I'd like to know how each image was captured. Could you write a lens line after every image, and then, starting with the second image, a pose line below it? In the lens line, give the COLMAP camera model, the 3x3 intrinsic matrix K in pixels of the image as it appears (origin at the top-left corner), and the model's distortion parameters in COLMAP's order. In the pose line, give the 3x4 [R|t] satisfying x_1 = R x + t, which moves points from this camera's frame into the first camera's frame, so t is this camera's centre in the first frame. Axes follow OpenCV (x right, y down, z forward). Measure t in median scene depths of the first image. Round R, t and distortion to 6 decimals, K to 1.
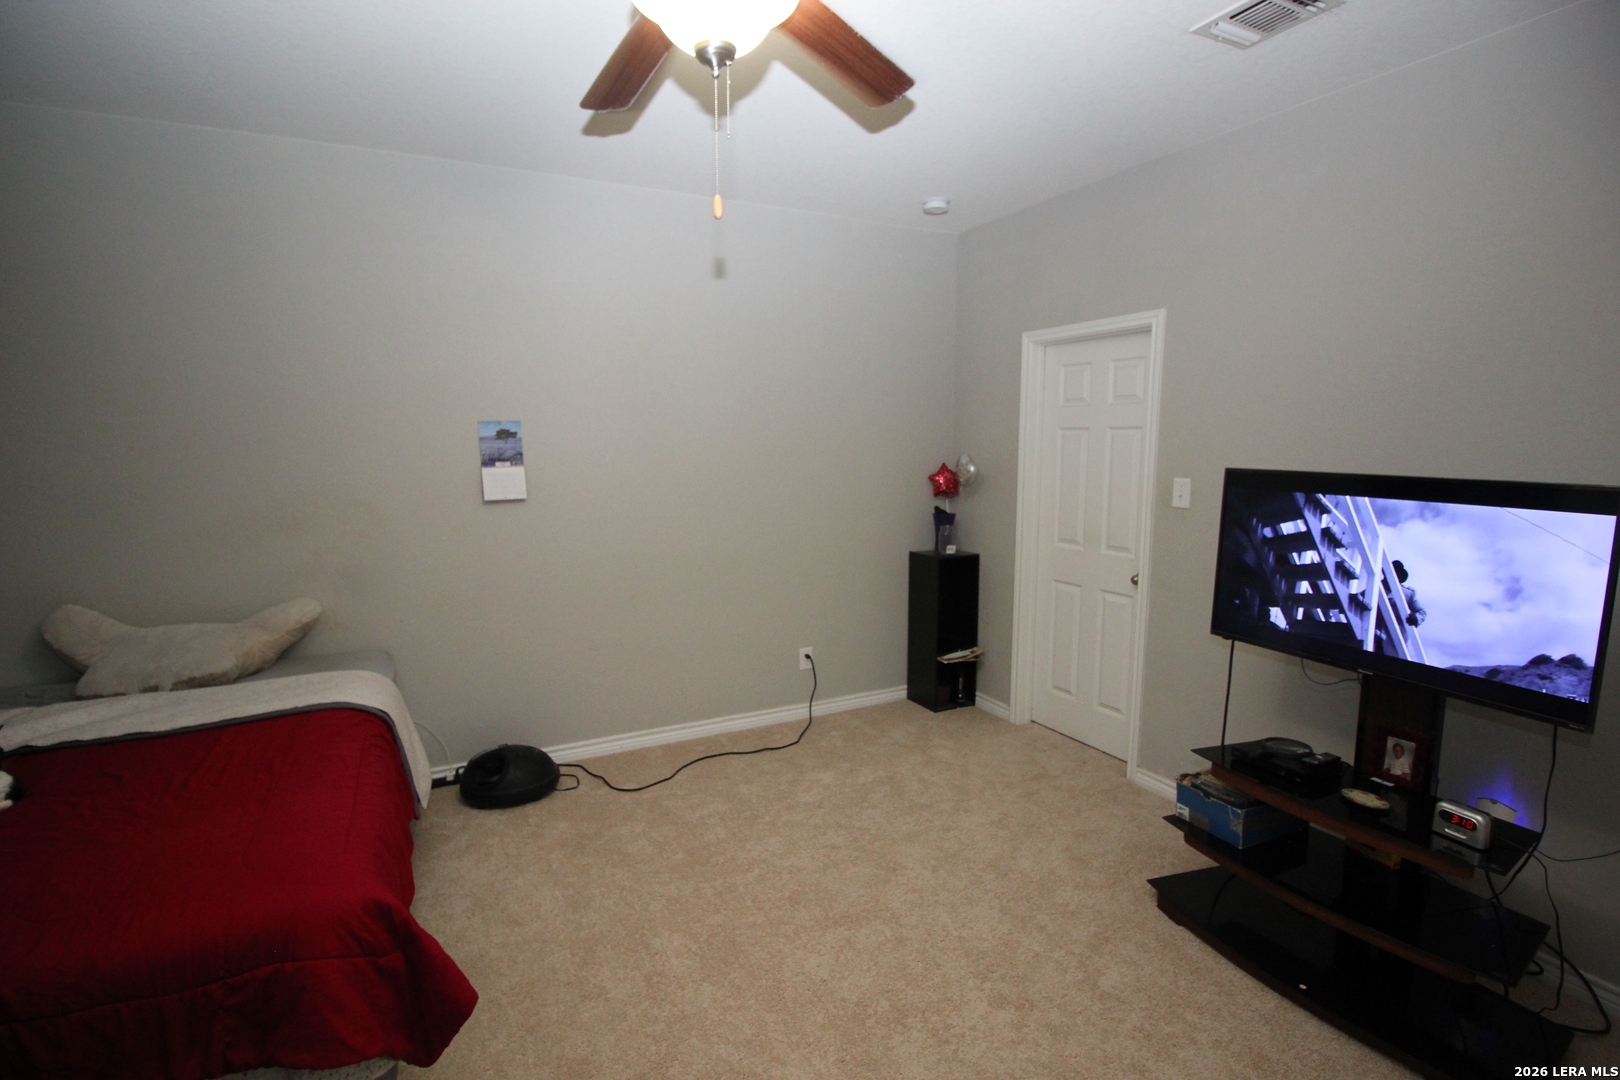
lens RADIAL K [[749.8, 0, 801.2], [0, 749.8, 539.5], [0, 0, 1]] dist [-0.007722, -0.005382]
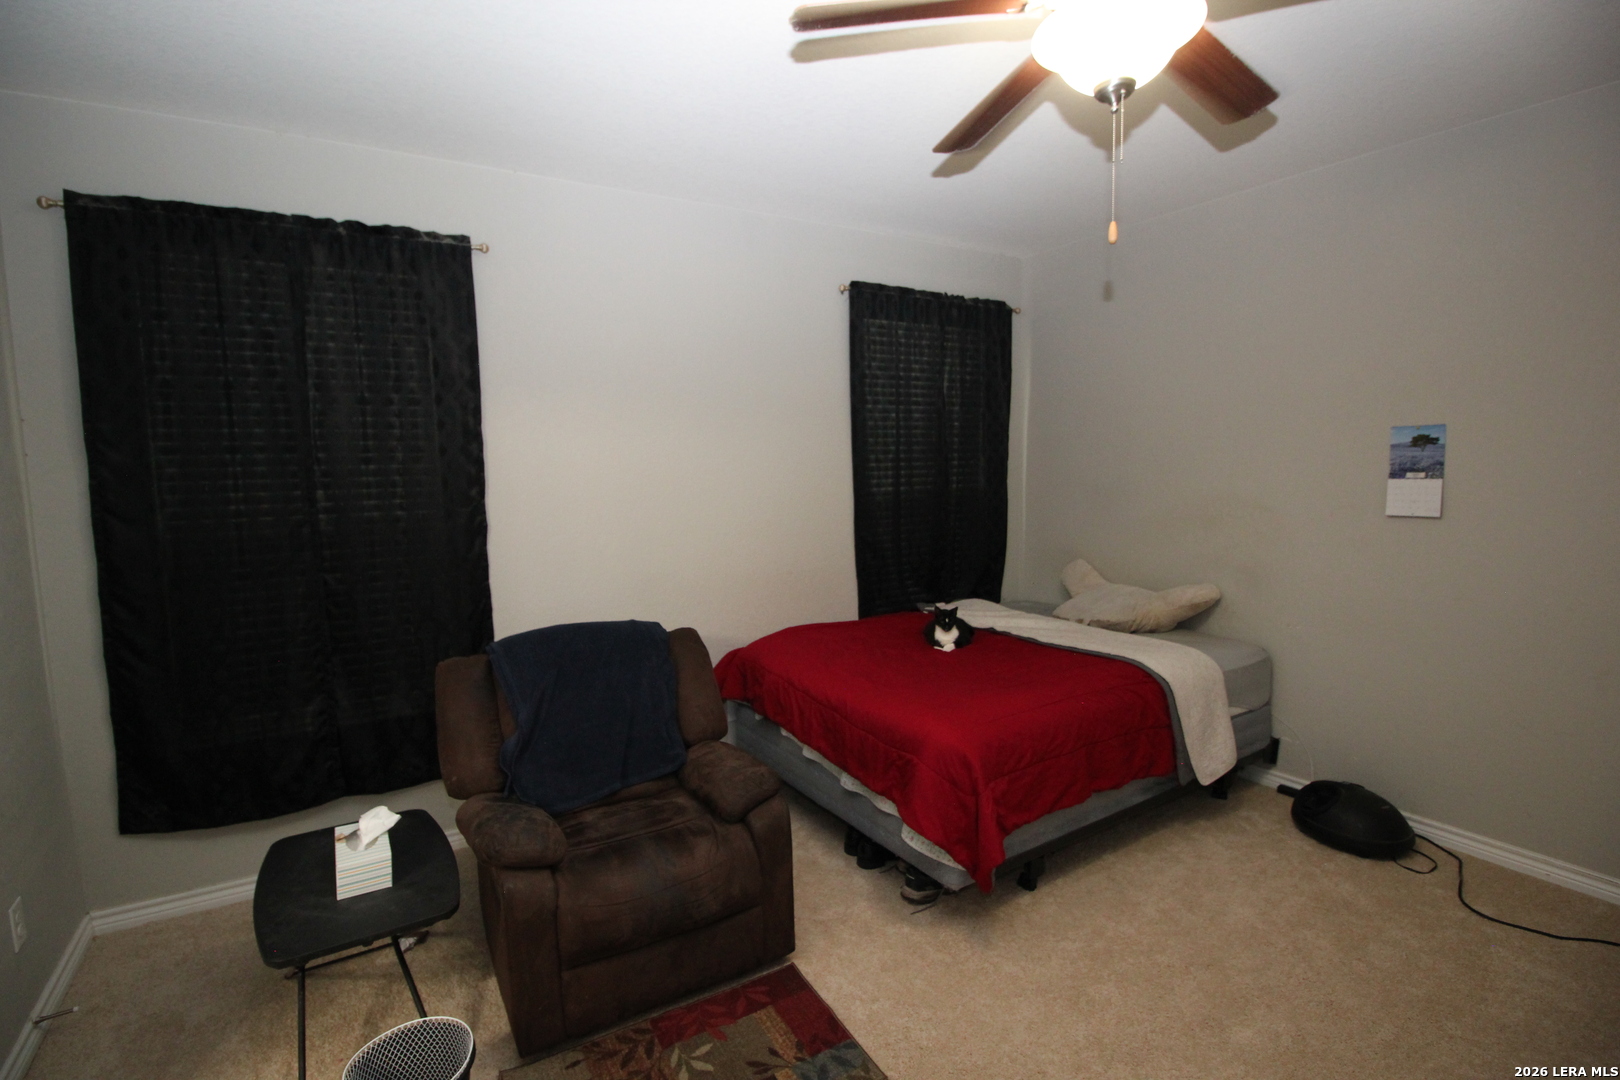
lens RADIAL K [[749.8, 0, 798.8], [0, 749.8, 539.3], [0, 0, 1]] dist [-0.007722, -0.005382]
pose [[0.106423, 0.107351, -0.988509, 0.389597], [-0.116278, 0.988677, 0.094851, -0.025619], [0.987499, 0.104848, 0.117700, 0.198941]]
